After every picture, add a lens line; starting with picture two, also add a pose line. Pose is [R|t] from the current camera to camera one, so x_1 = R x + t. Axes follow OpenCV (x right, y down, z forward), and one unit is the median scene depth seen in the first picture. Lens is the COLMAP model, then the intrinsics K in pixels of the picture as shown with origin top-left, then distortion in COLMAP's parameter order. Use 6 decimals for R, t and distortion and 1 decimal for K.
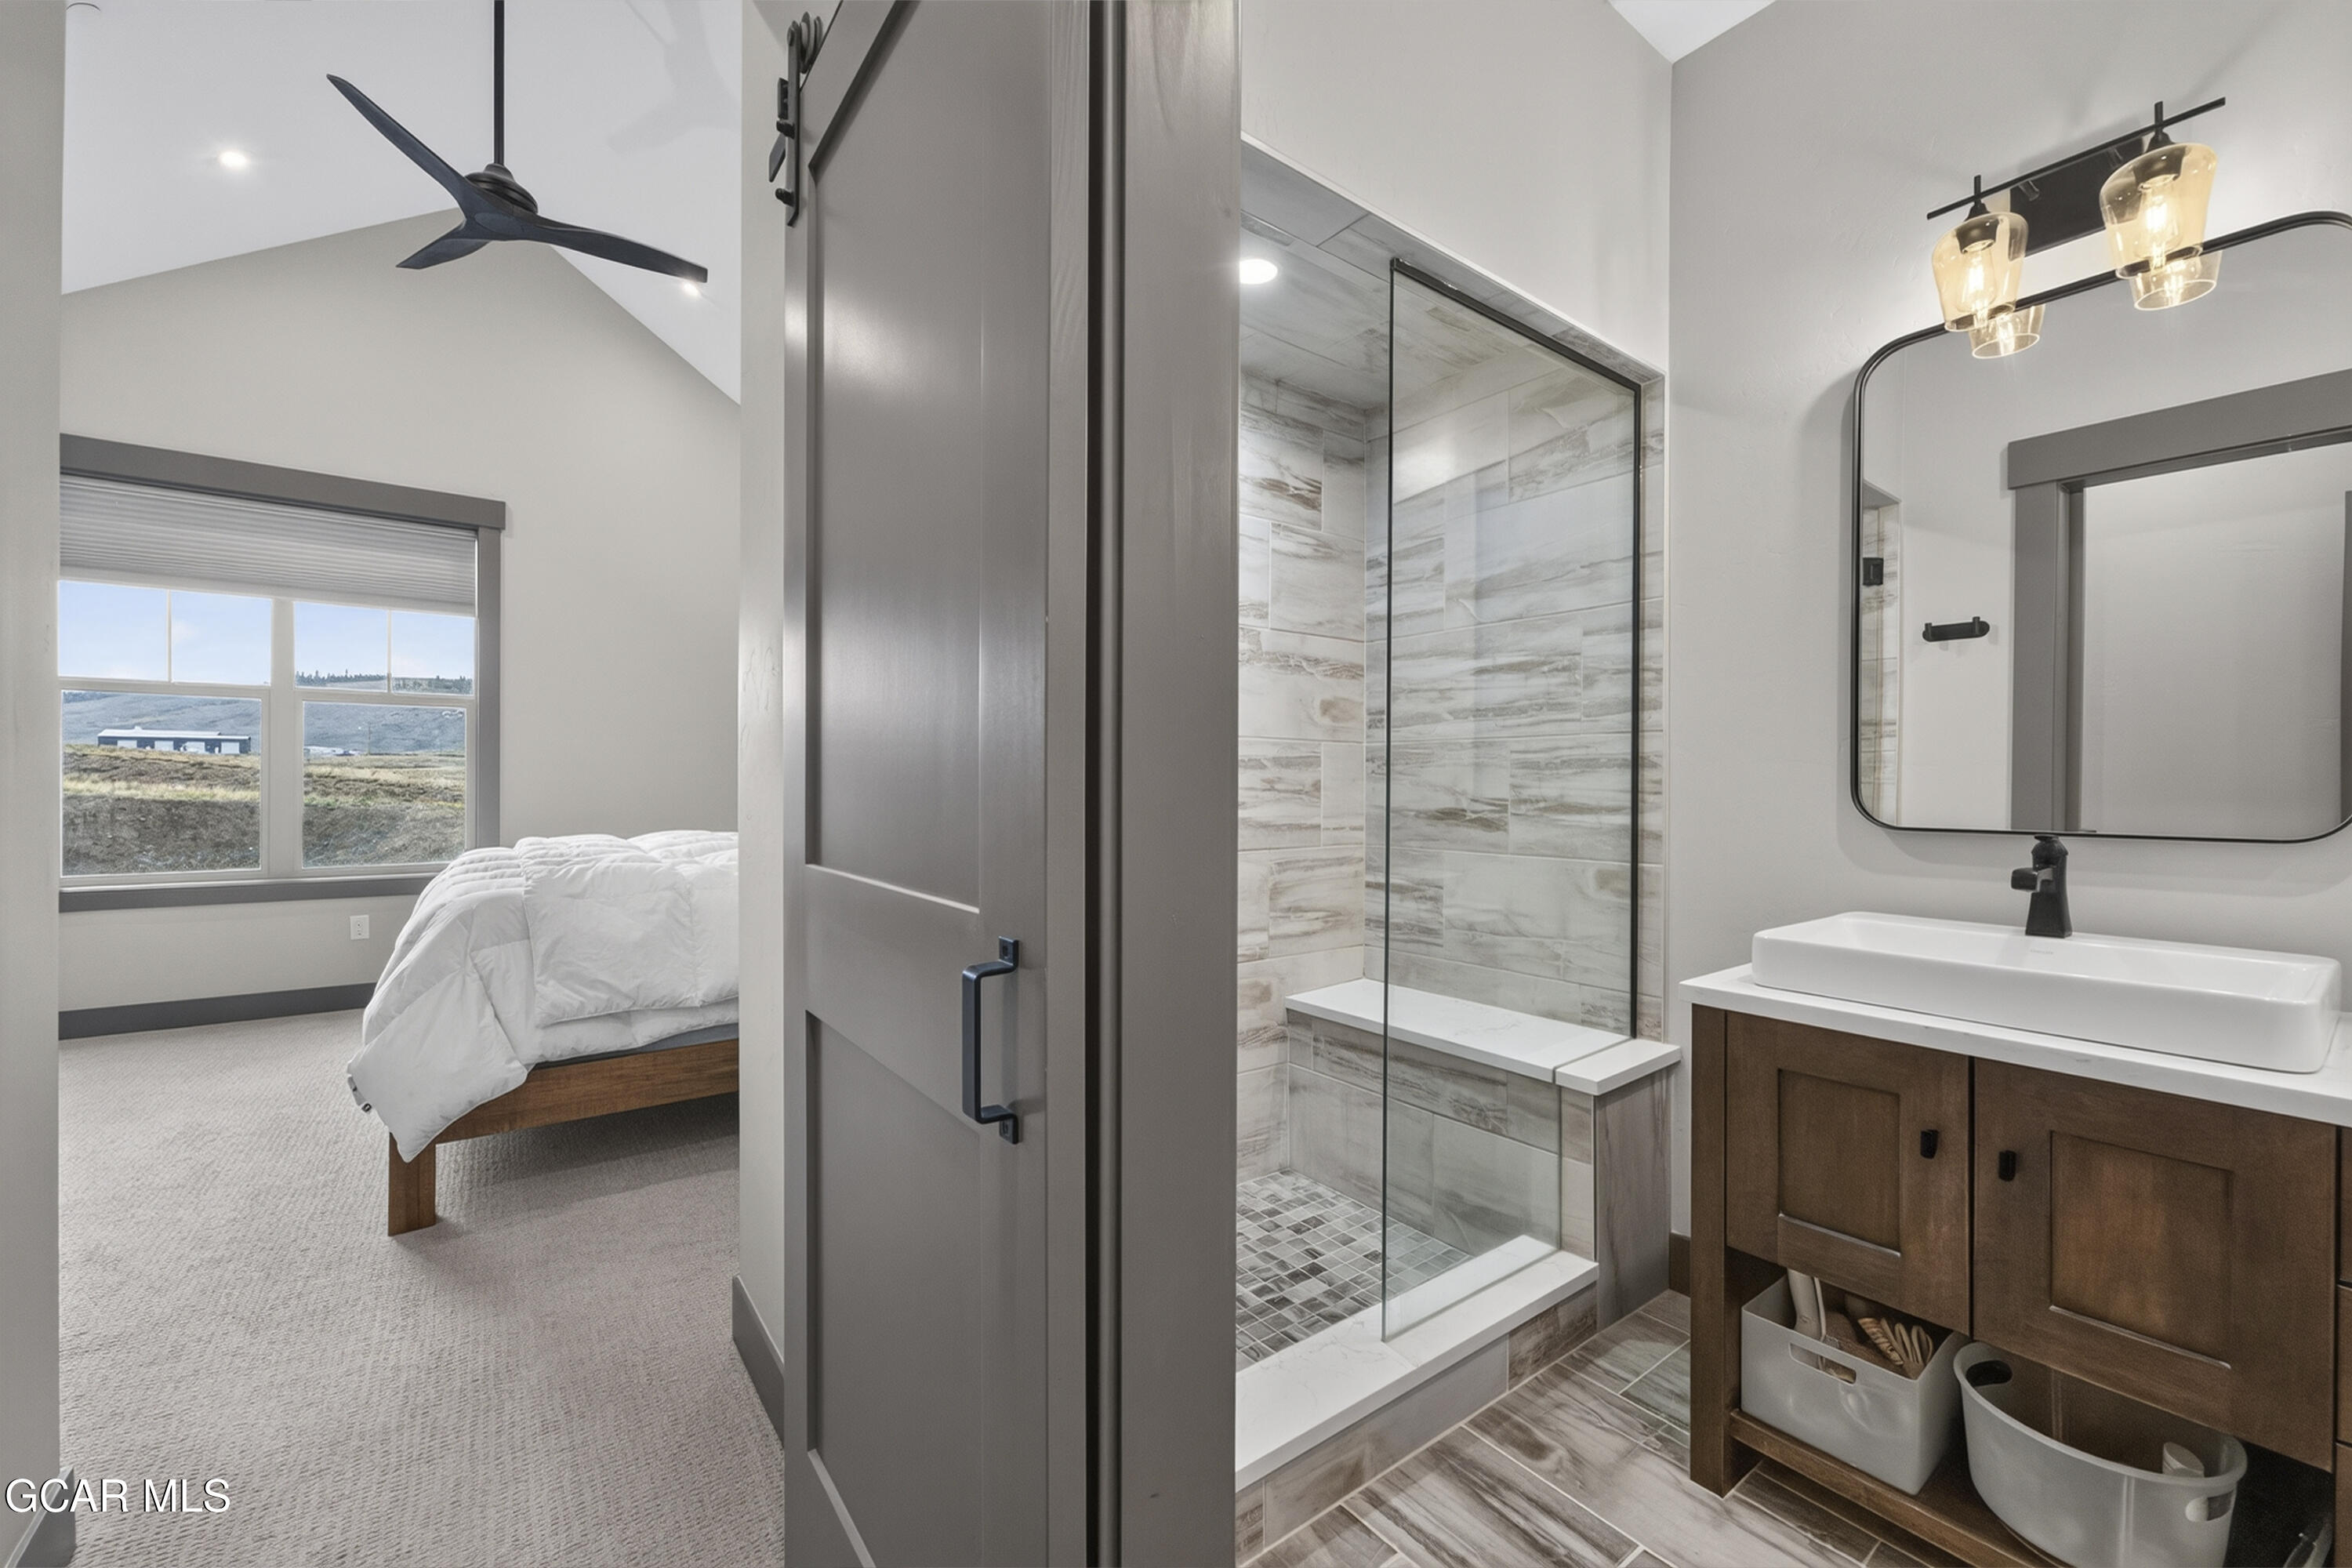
lens RADIAL K [[927.3, 0, 1164.0], [0, 927.3, 787.4], [0, 0, 1]] dist [0.003665, 0.000764]
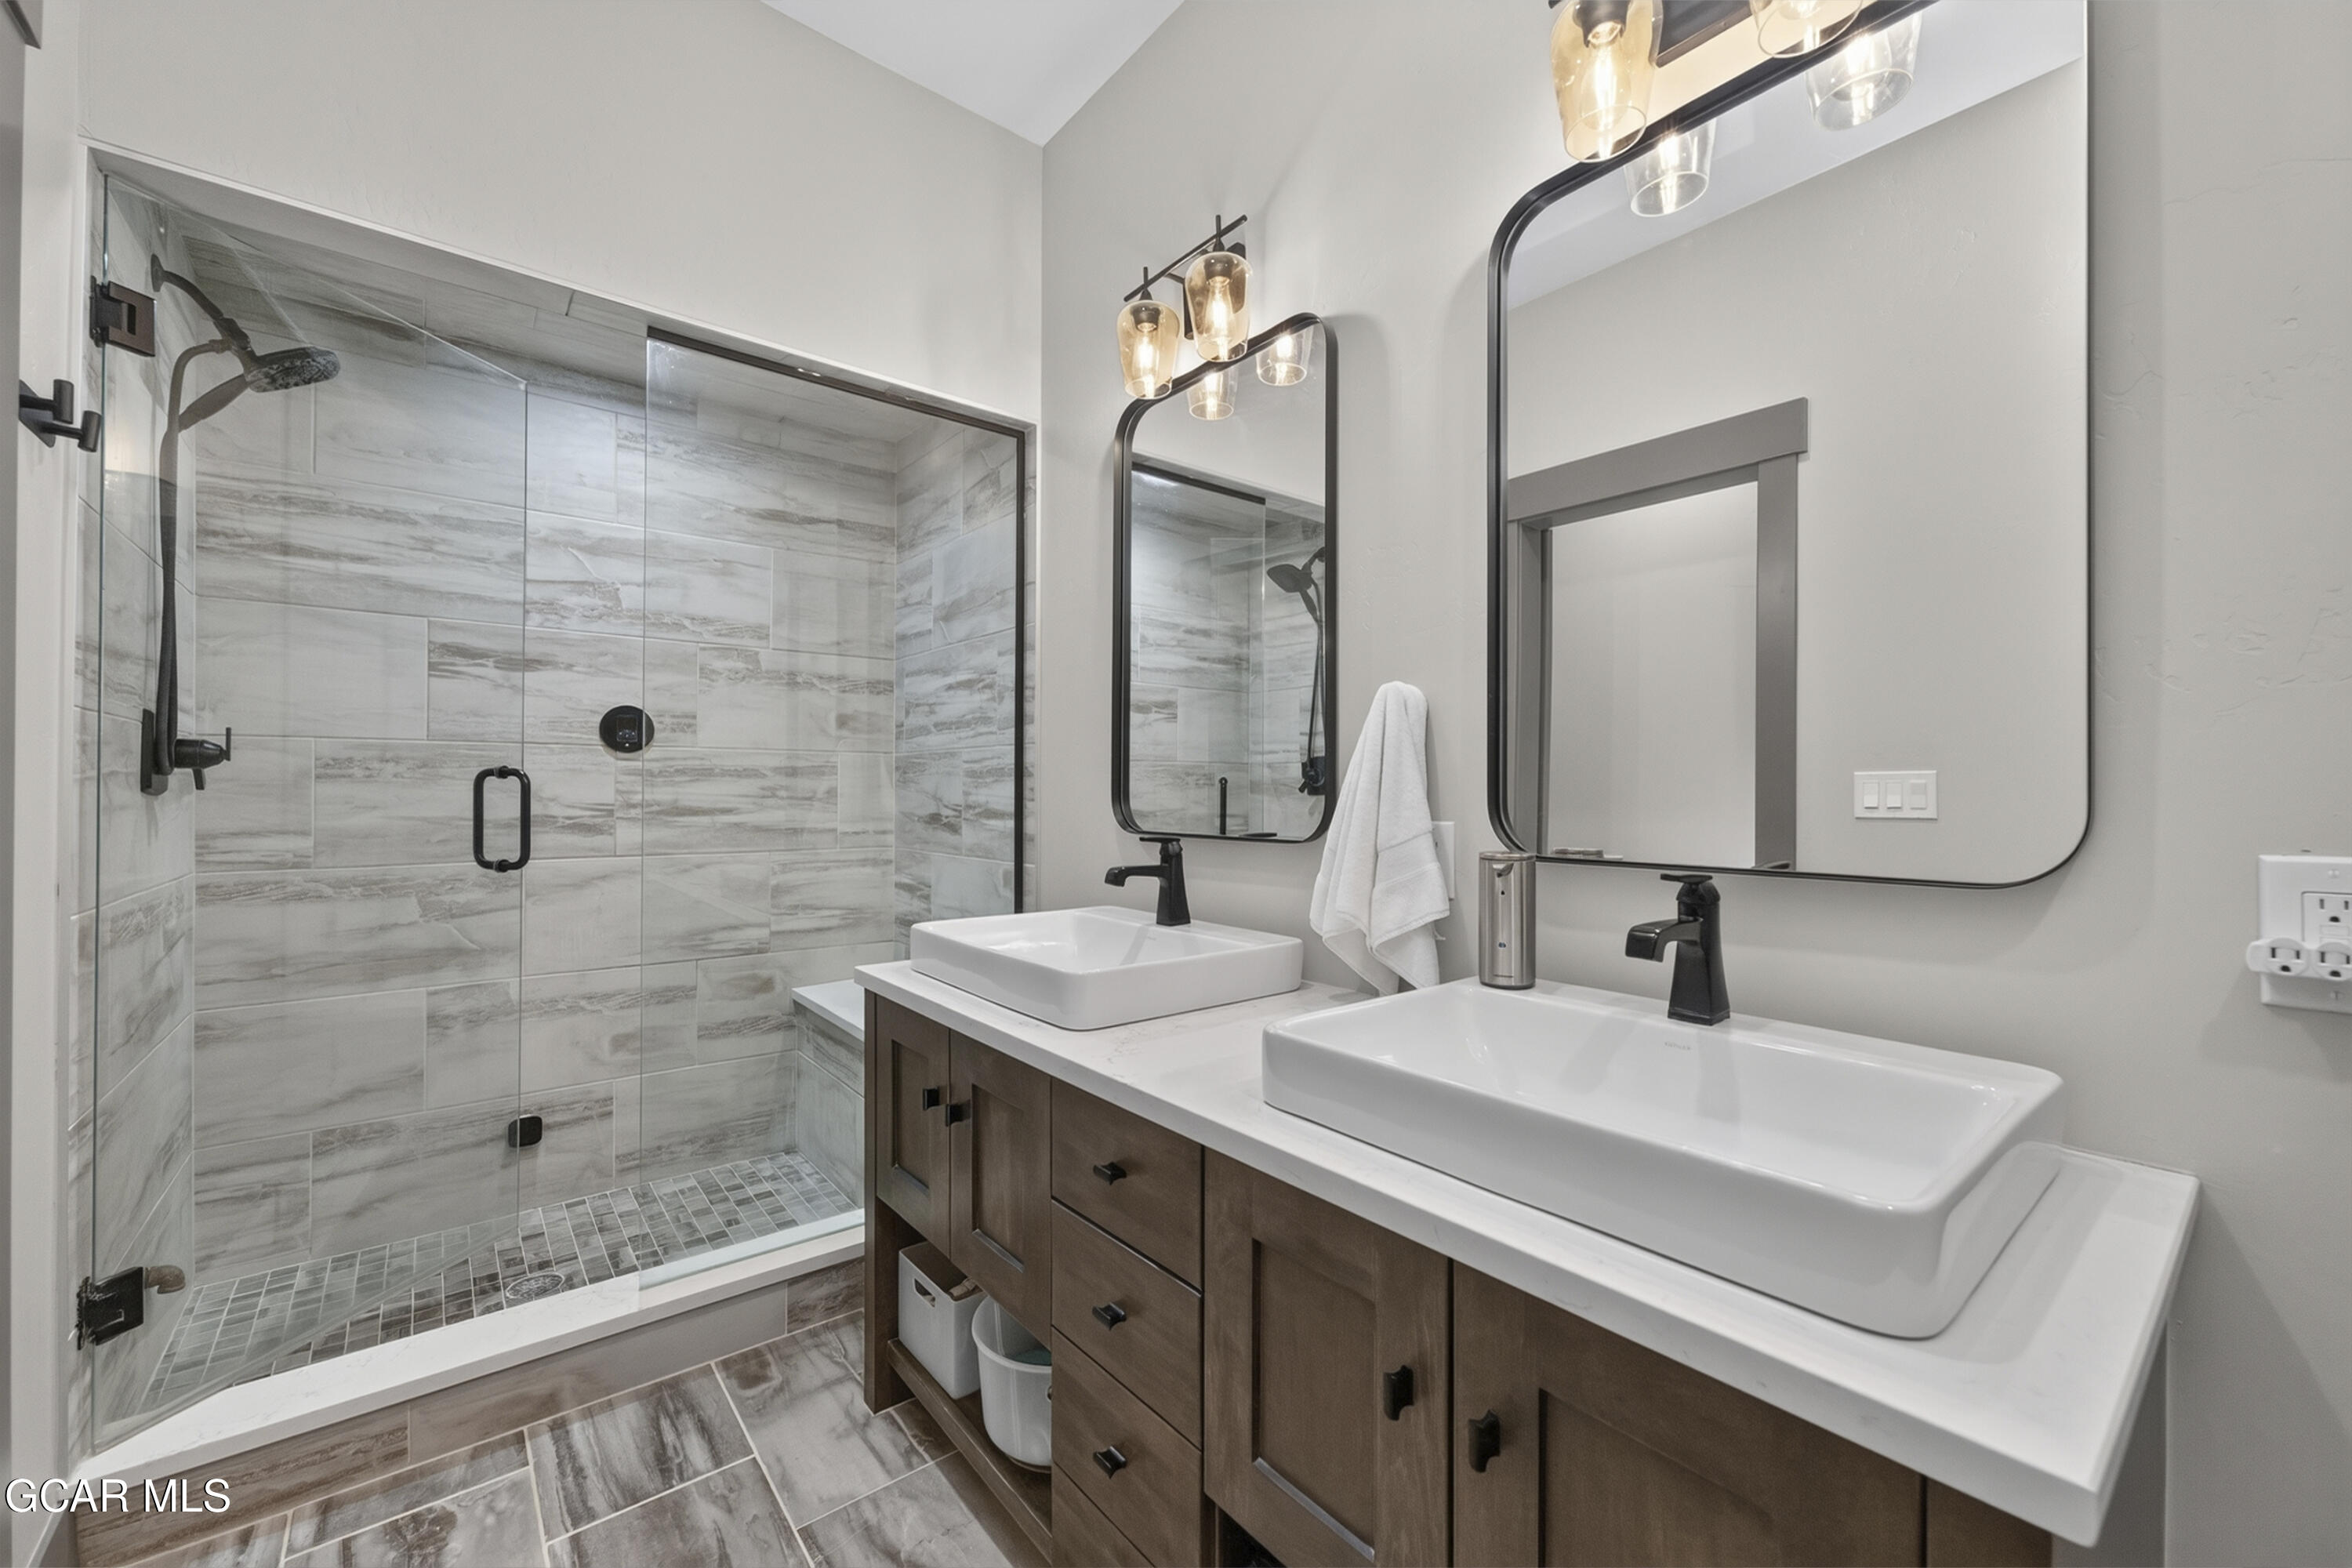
lens RADIAL K [[927.3, 0, 1188.7], [0, 927.3, 788.8], [0, 0, 1]] dist [0.003665, 0.000764]
pose [[0.999372, 0.001507, 0.035394, 0.633385], [-0.001244, 0.999972, -0.007436, 0.001436], [-0.035404, 0.007388, 0.999346, -0.107016]]
